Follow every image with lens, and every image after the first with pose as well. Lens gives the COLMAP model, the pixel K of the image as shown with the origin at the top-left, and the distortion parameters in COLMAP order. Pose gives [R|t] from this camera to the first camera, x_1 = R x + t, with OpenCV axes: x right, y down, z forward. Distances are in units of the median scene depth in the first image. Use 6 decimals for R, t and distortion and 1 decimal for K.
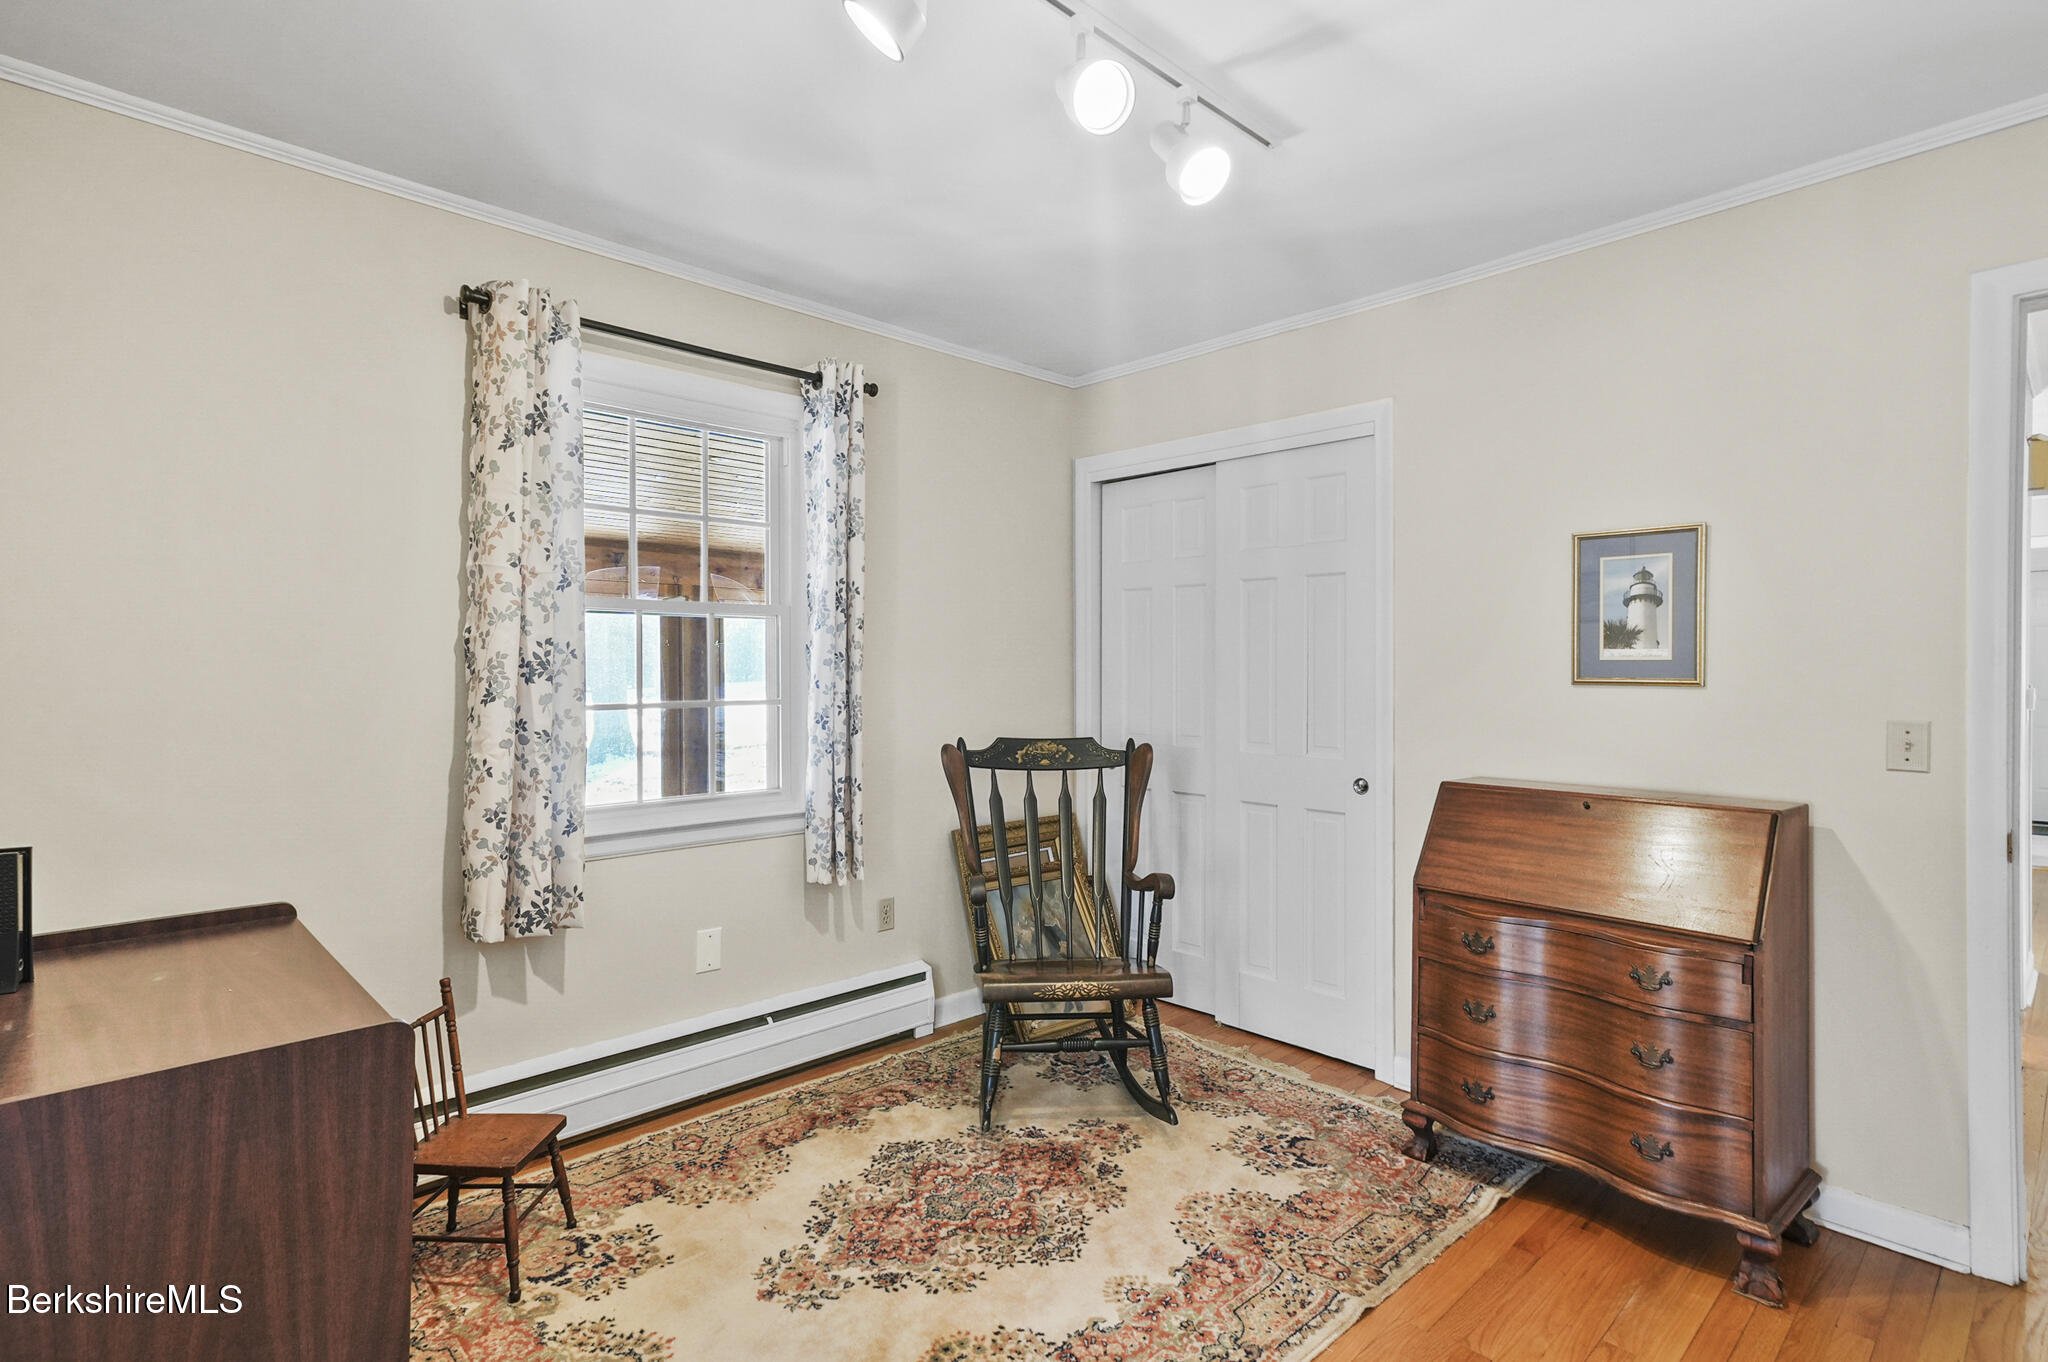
lens RADIAL K [[1012.0, 0, 1012.0], [0, 1012.0, 675.8], [0, 0, 1]] dist [0.001617, 0.024037]
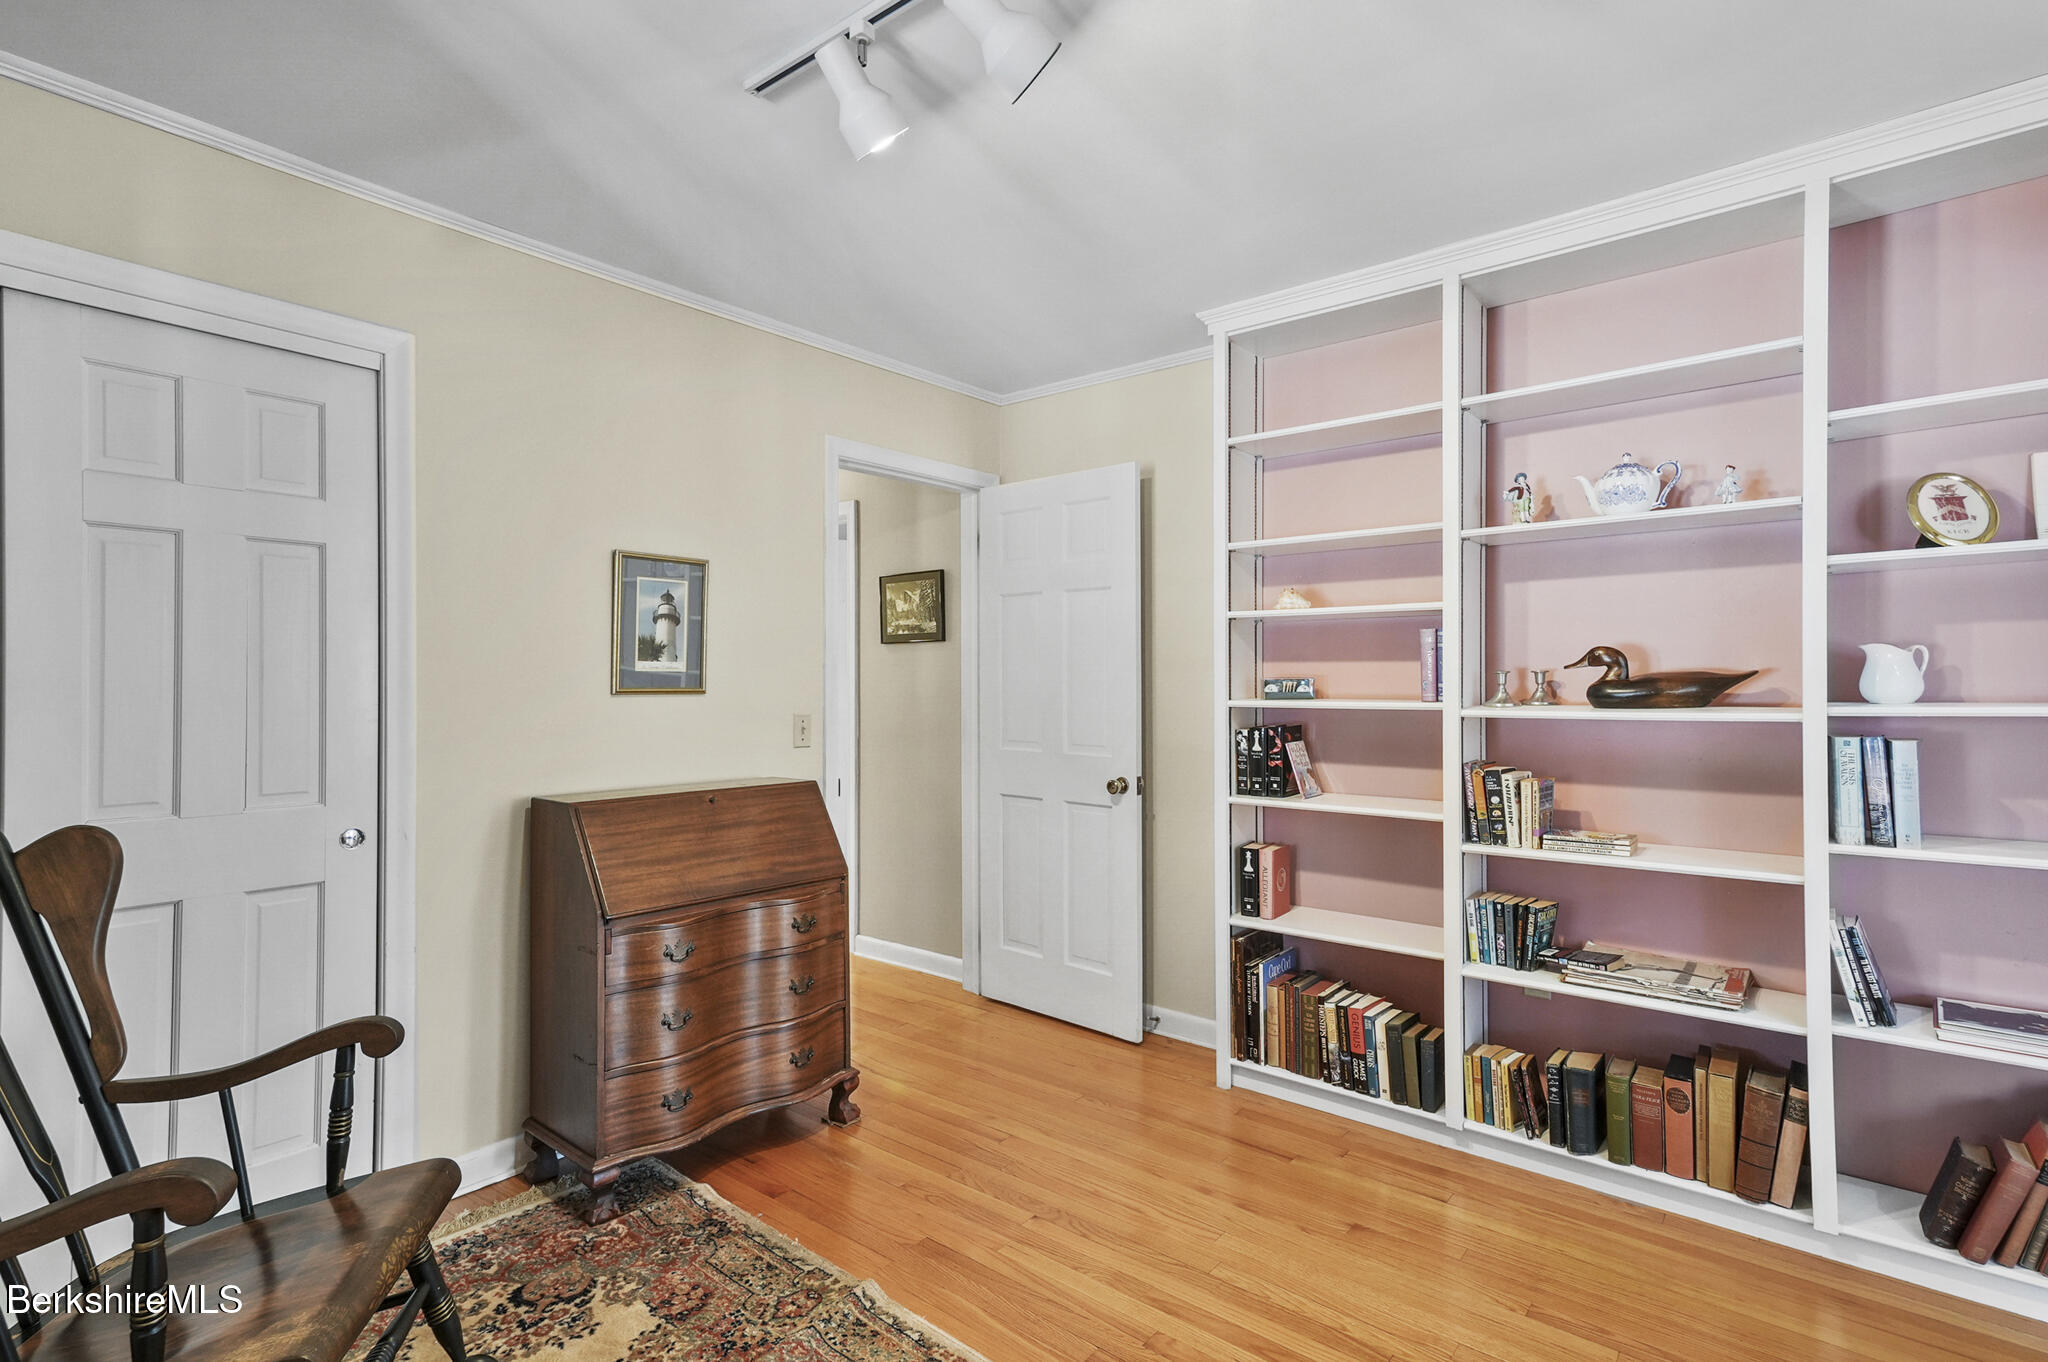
lens RADIAL K [[1012.0, 0, 1012.0], [0, 1012.0, 675.8], [0, 0, 1]] dist [0.001617, 0.024037]
pose [[-0.126887, 0.002849, 0.991913, -0.551646], [0.008491, 0.999962, -0.001786, -0.005429], [-0.991881, 0.008195, -0.126906, 0.756352]]
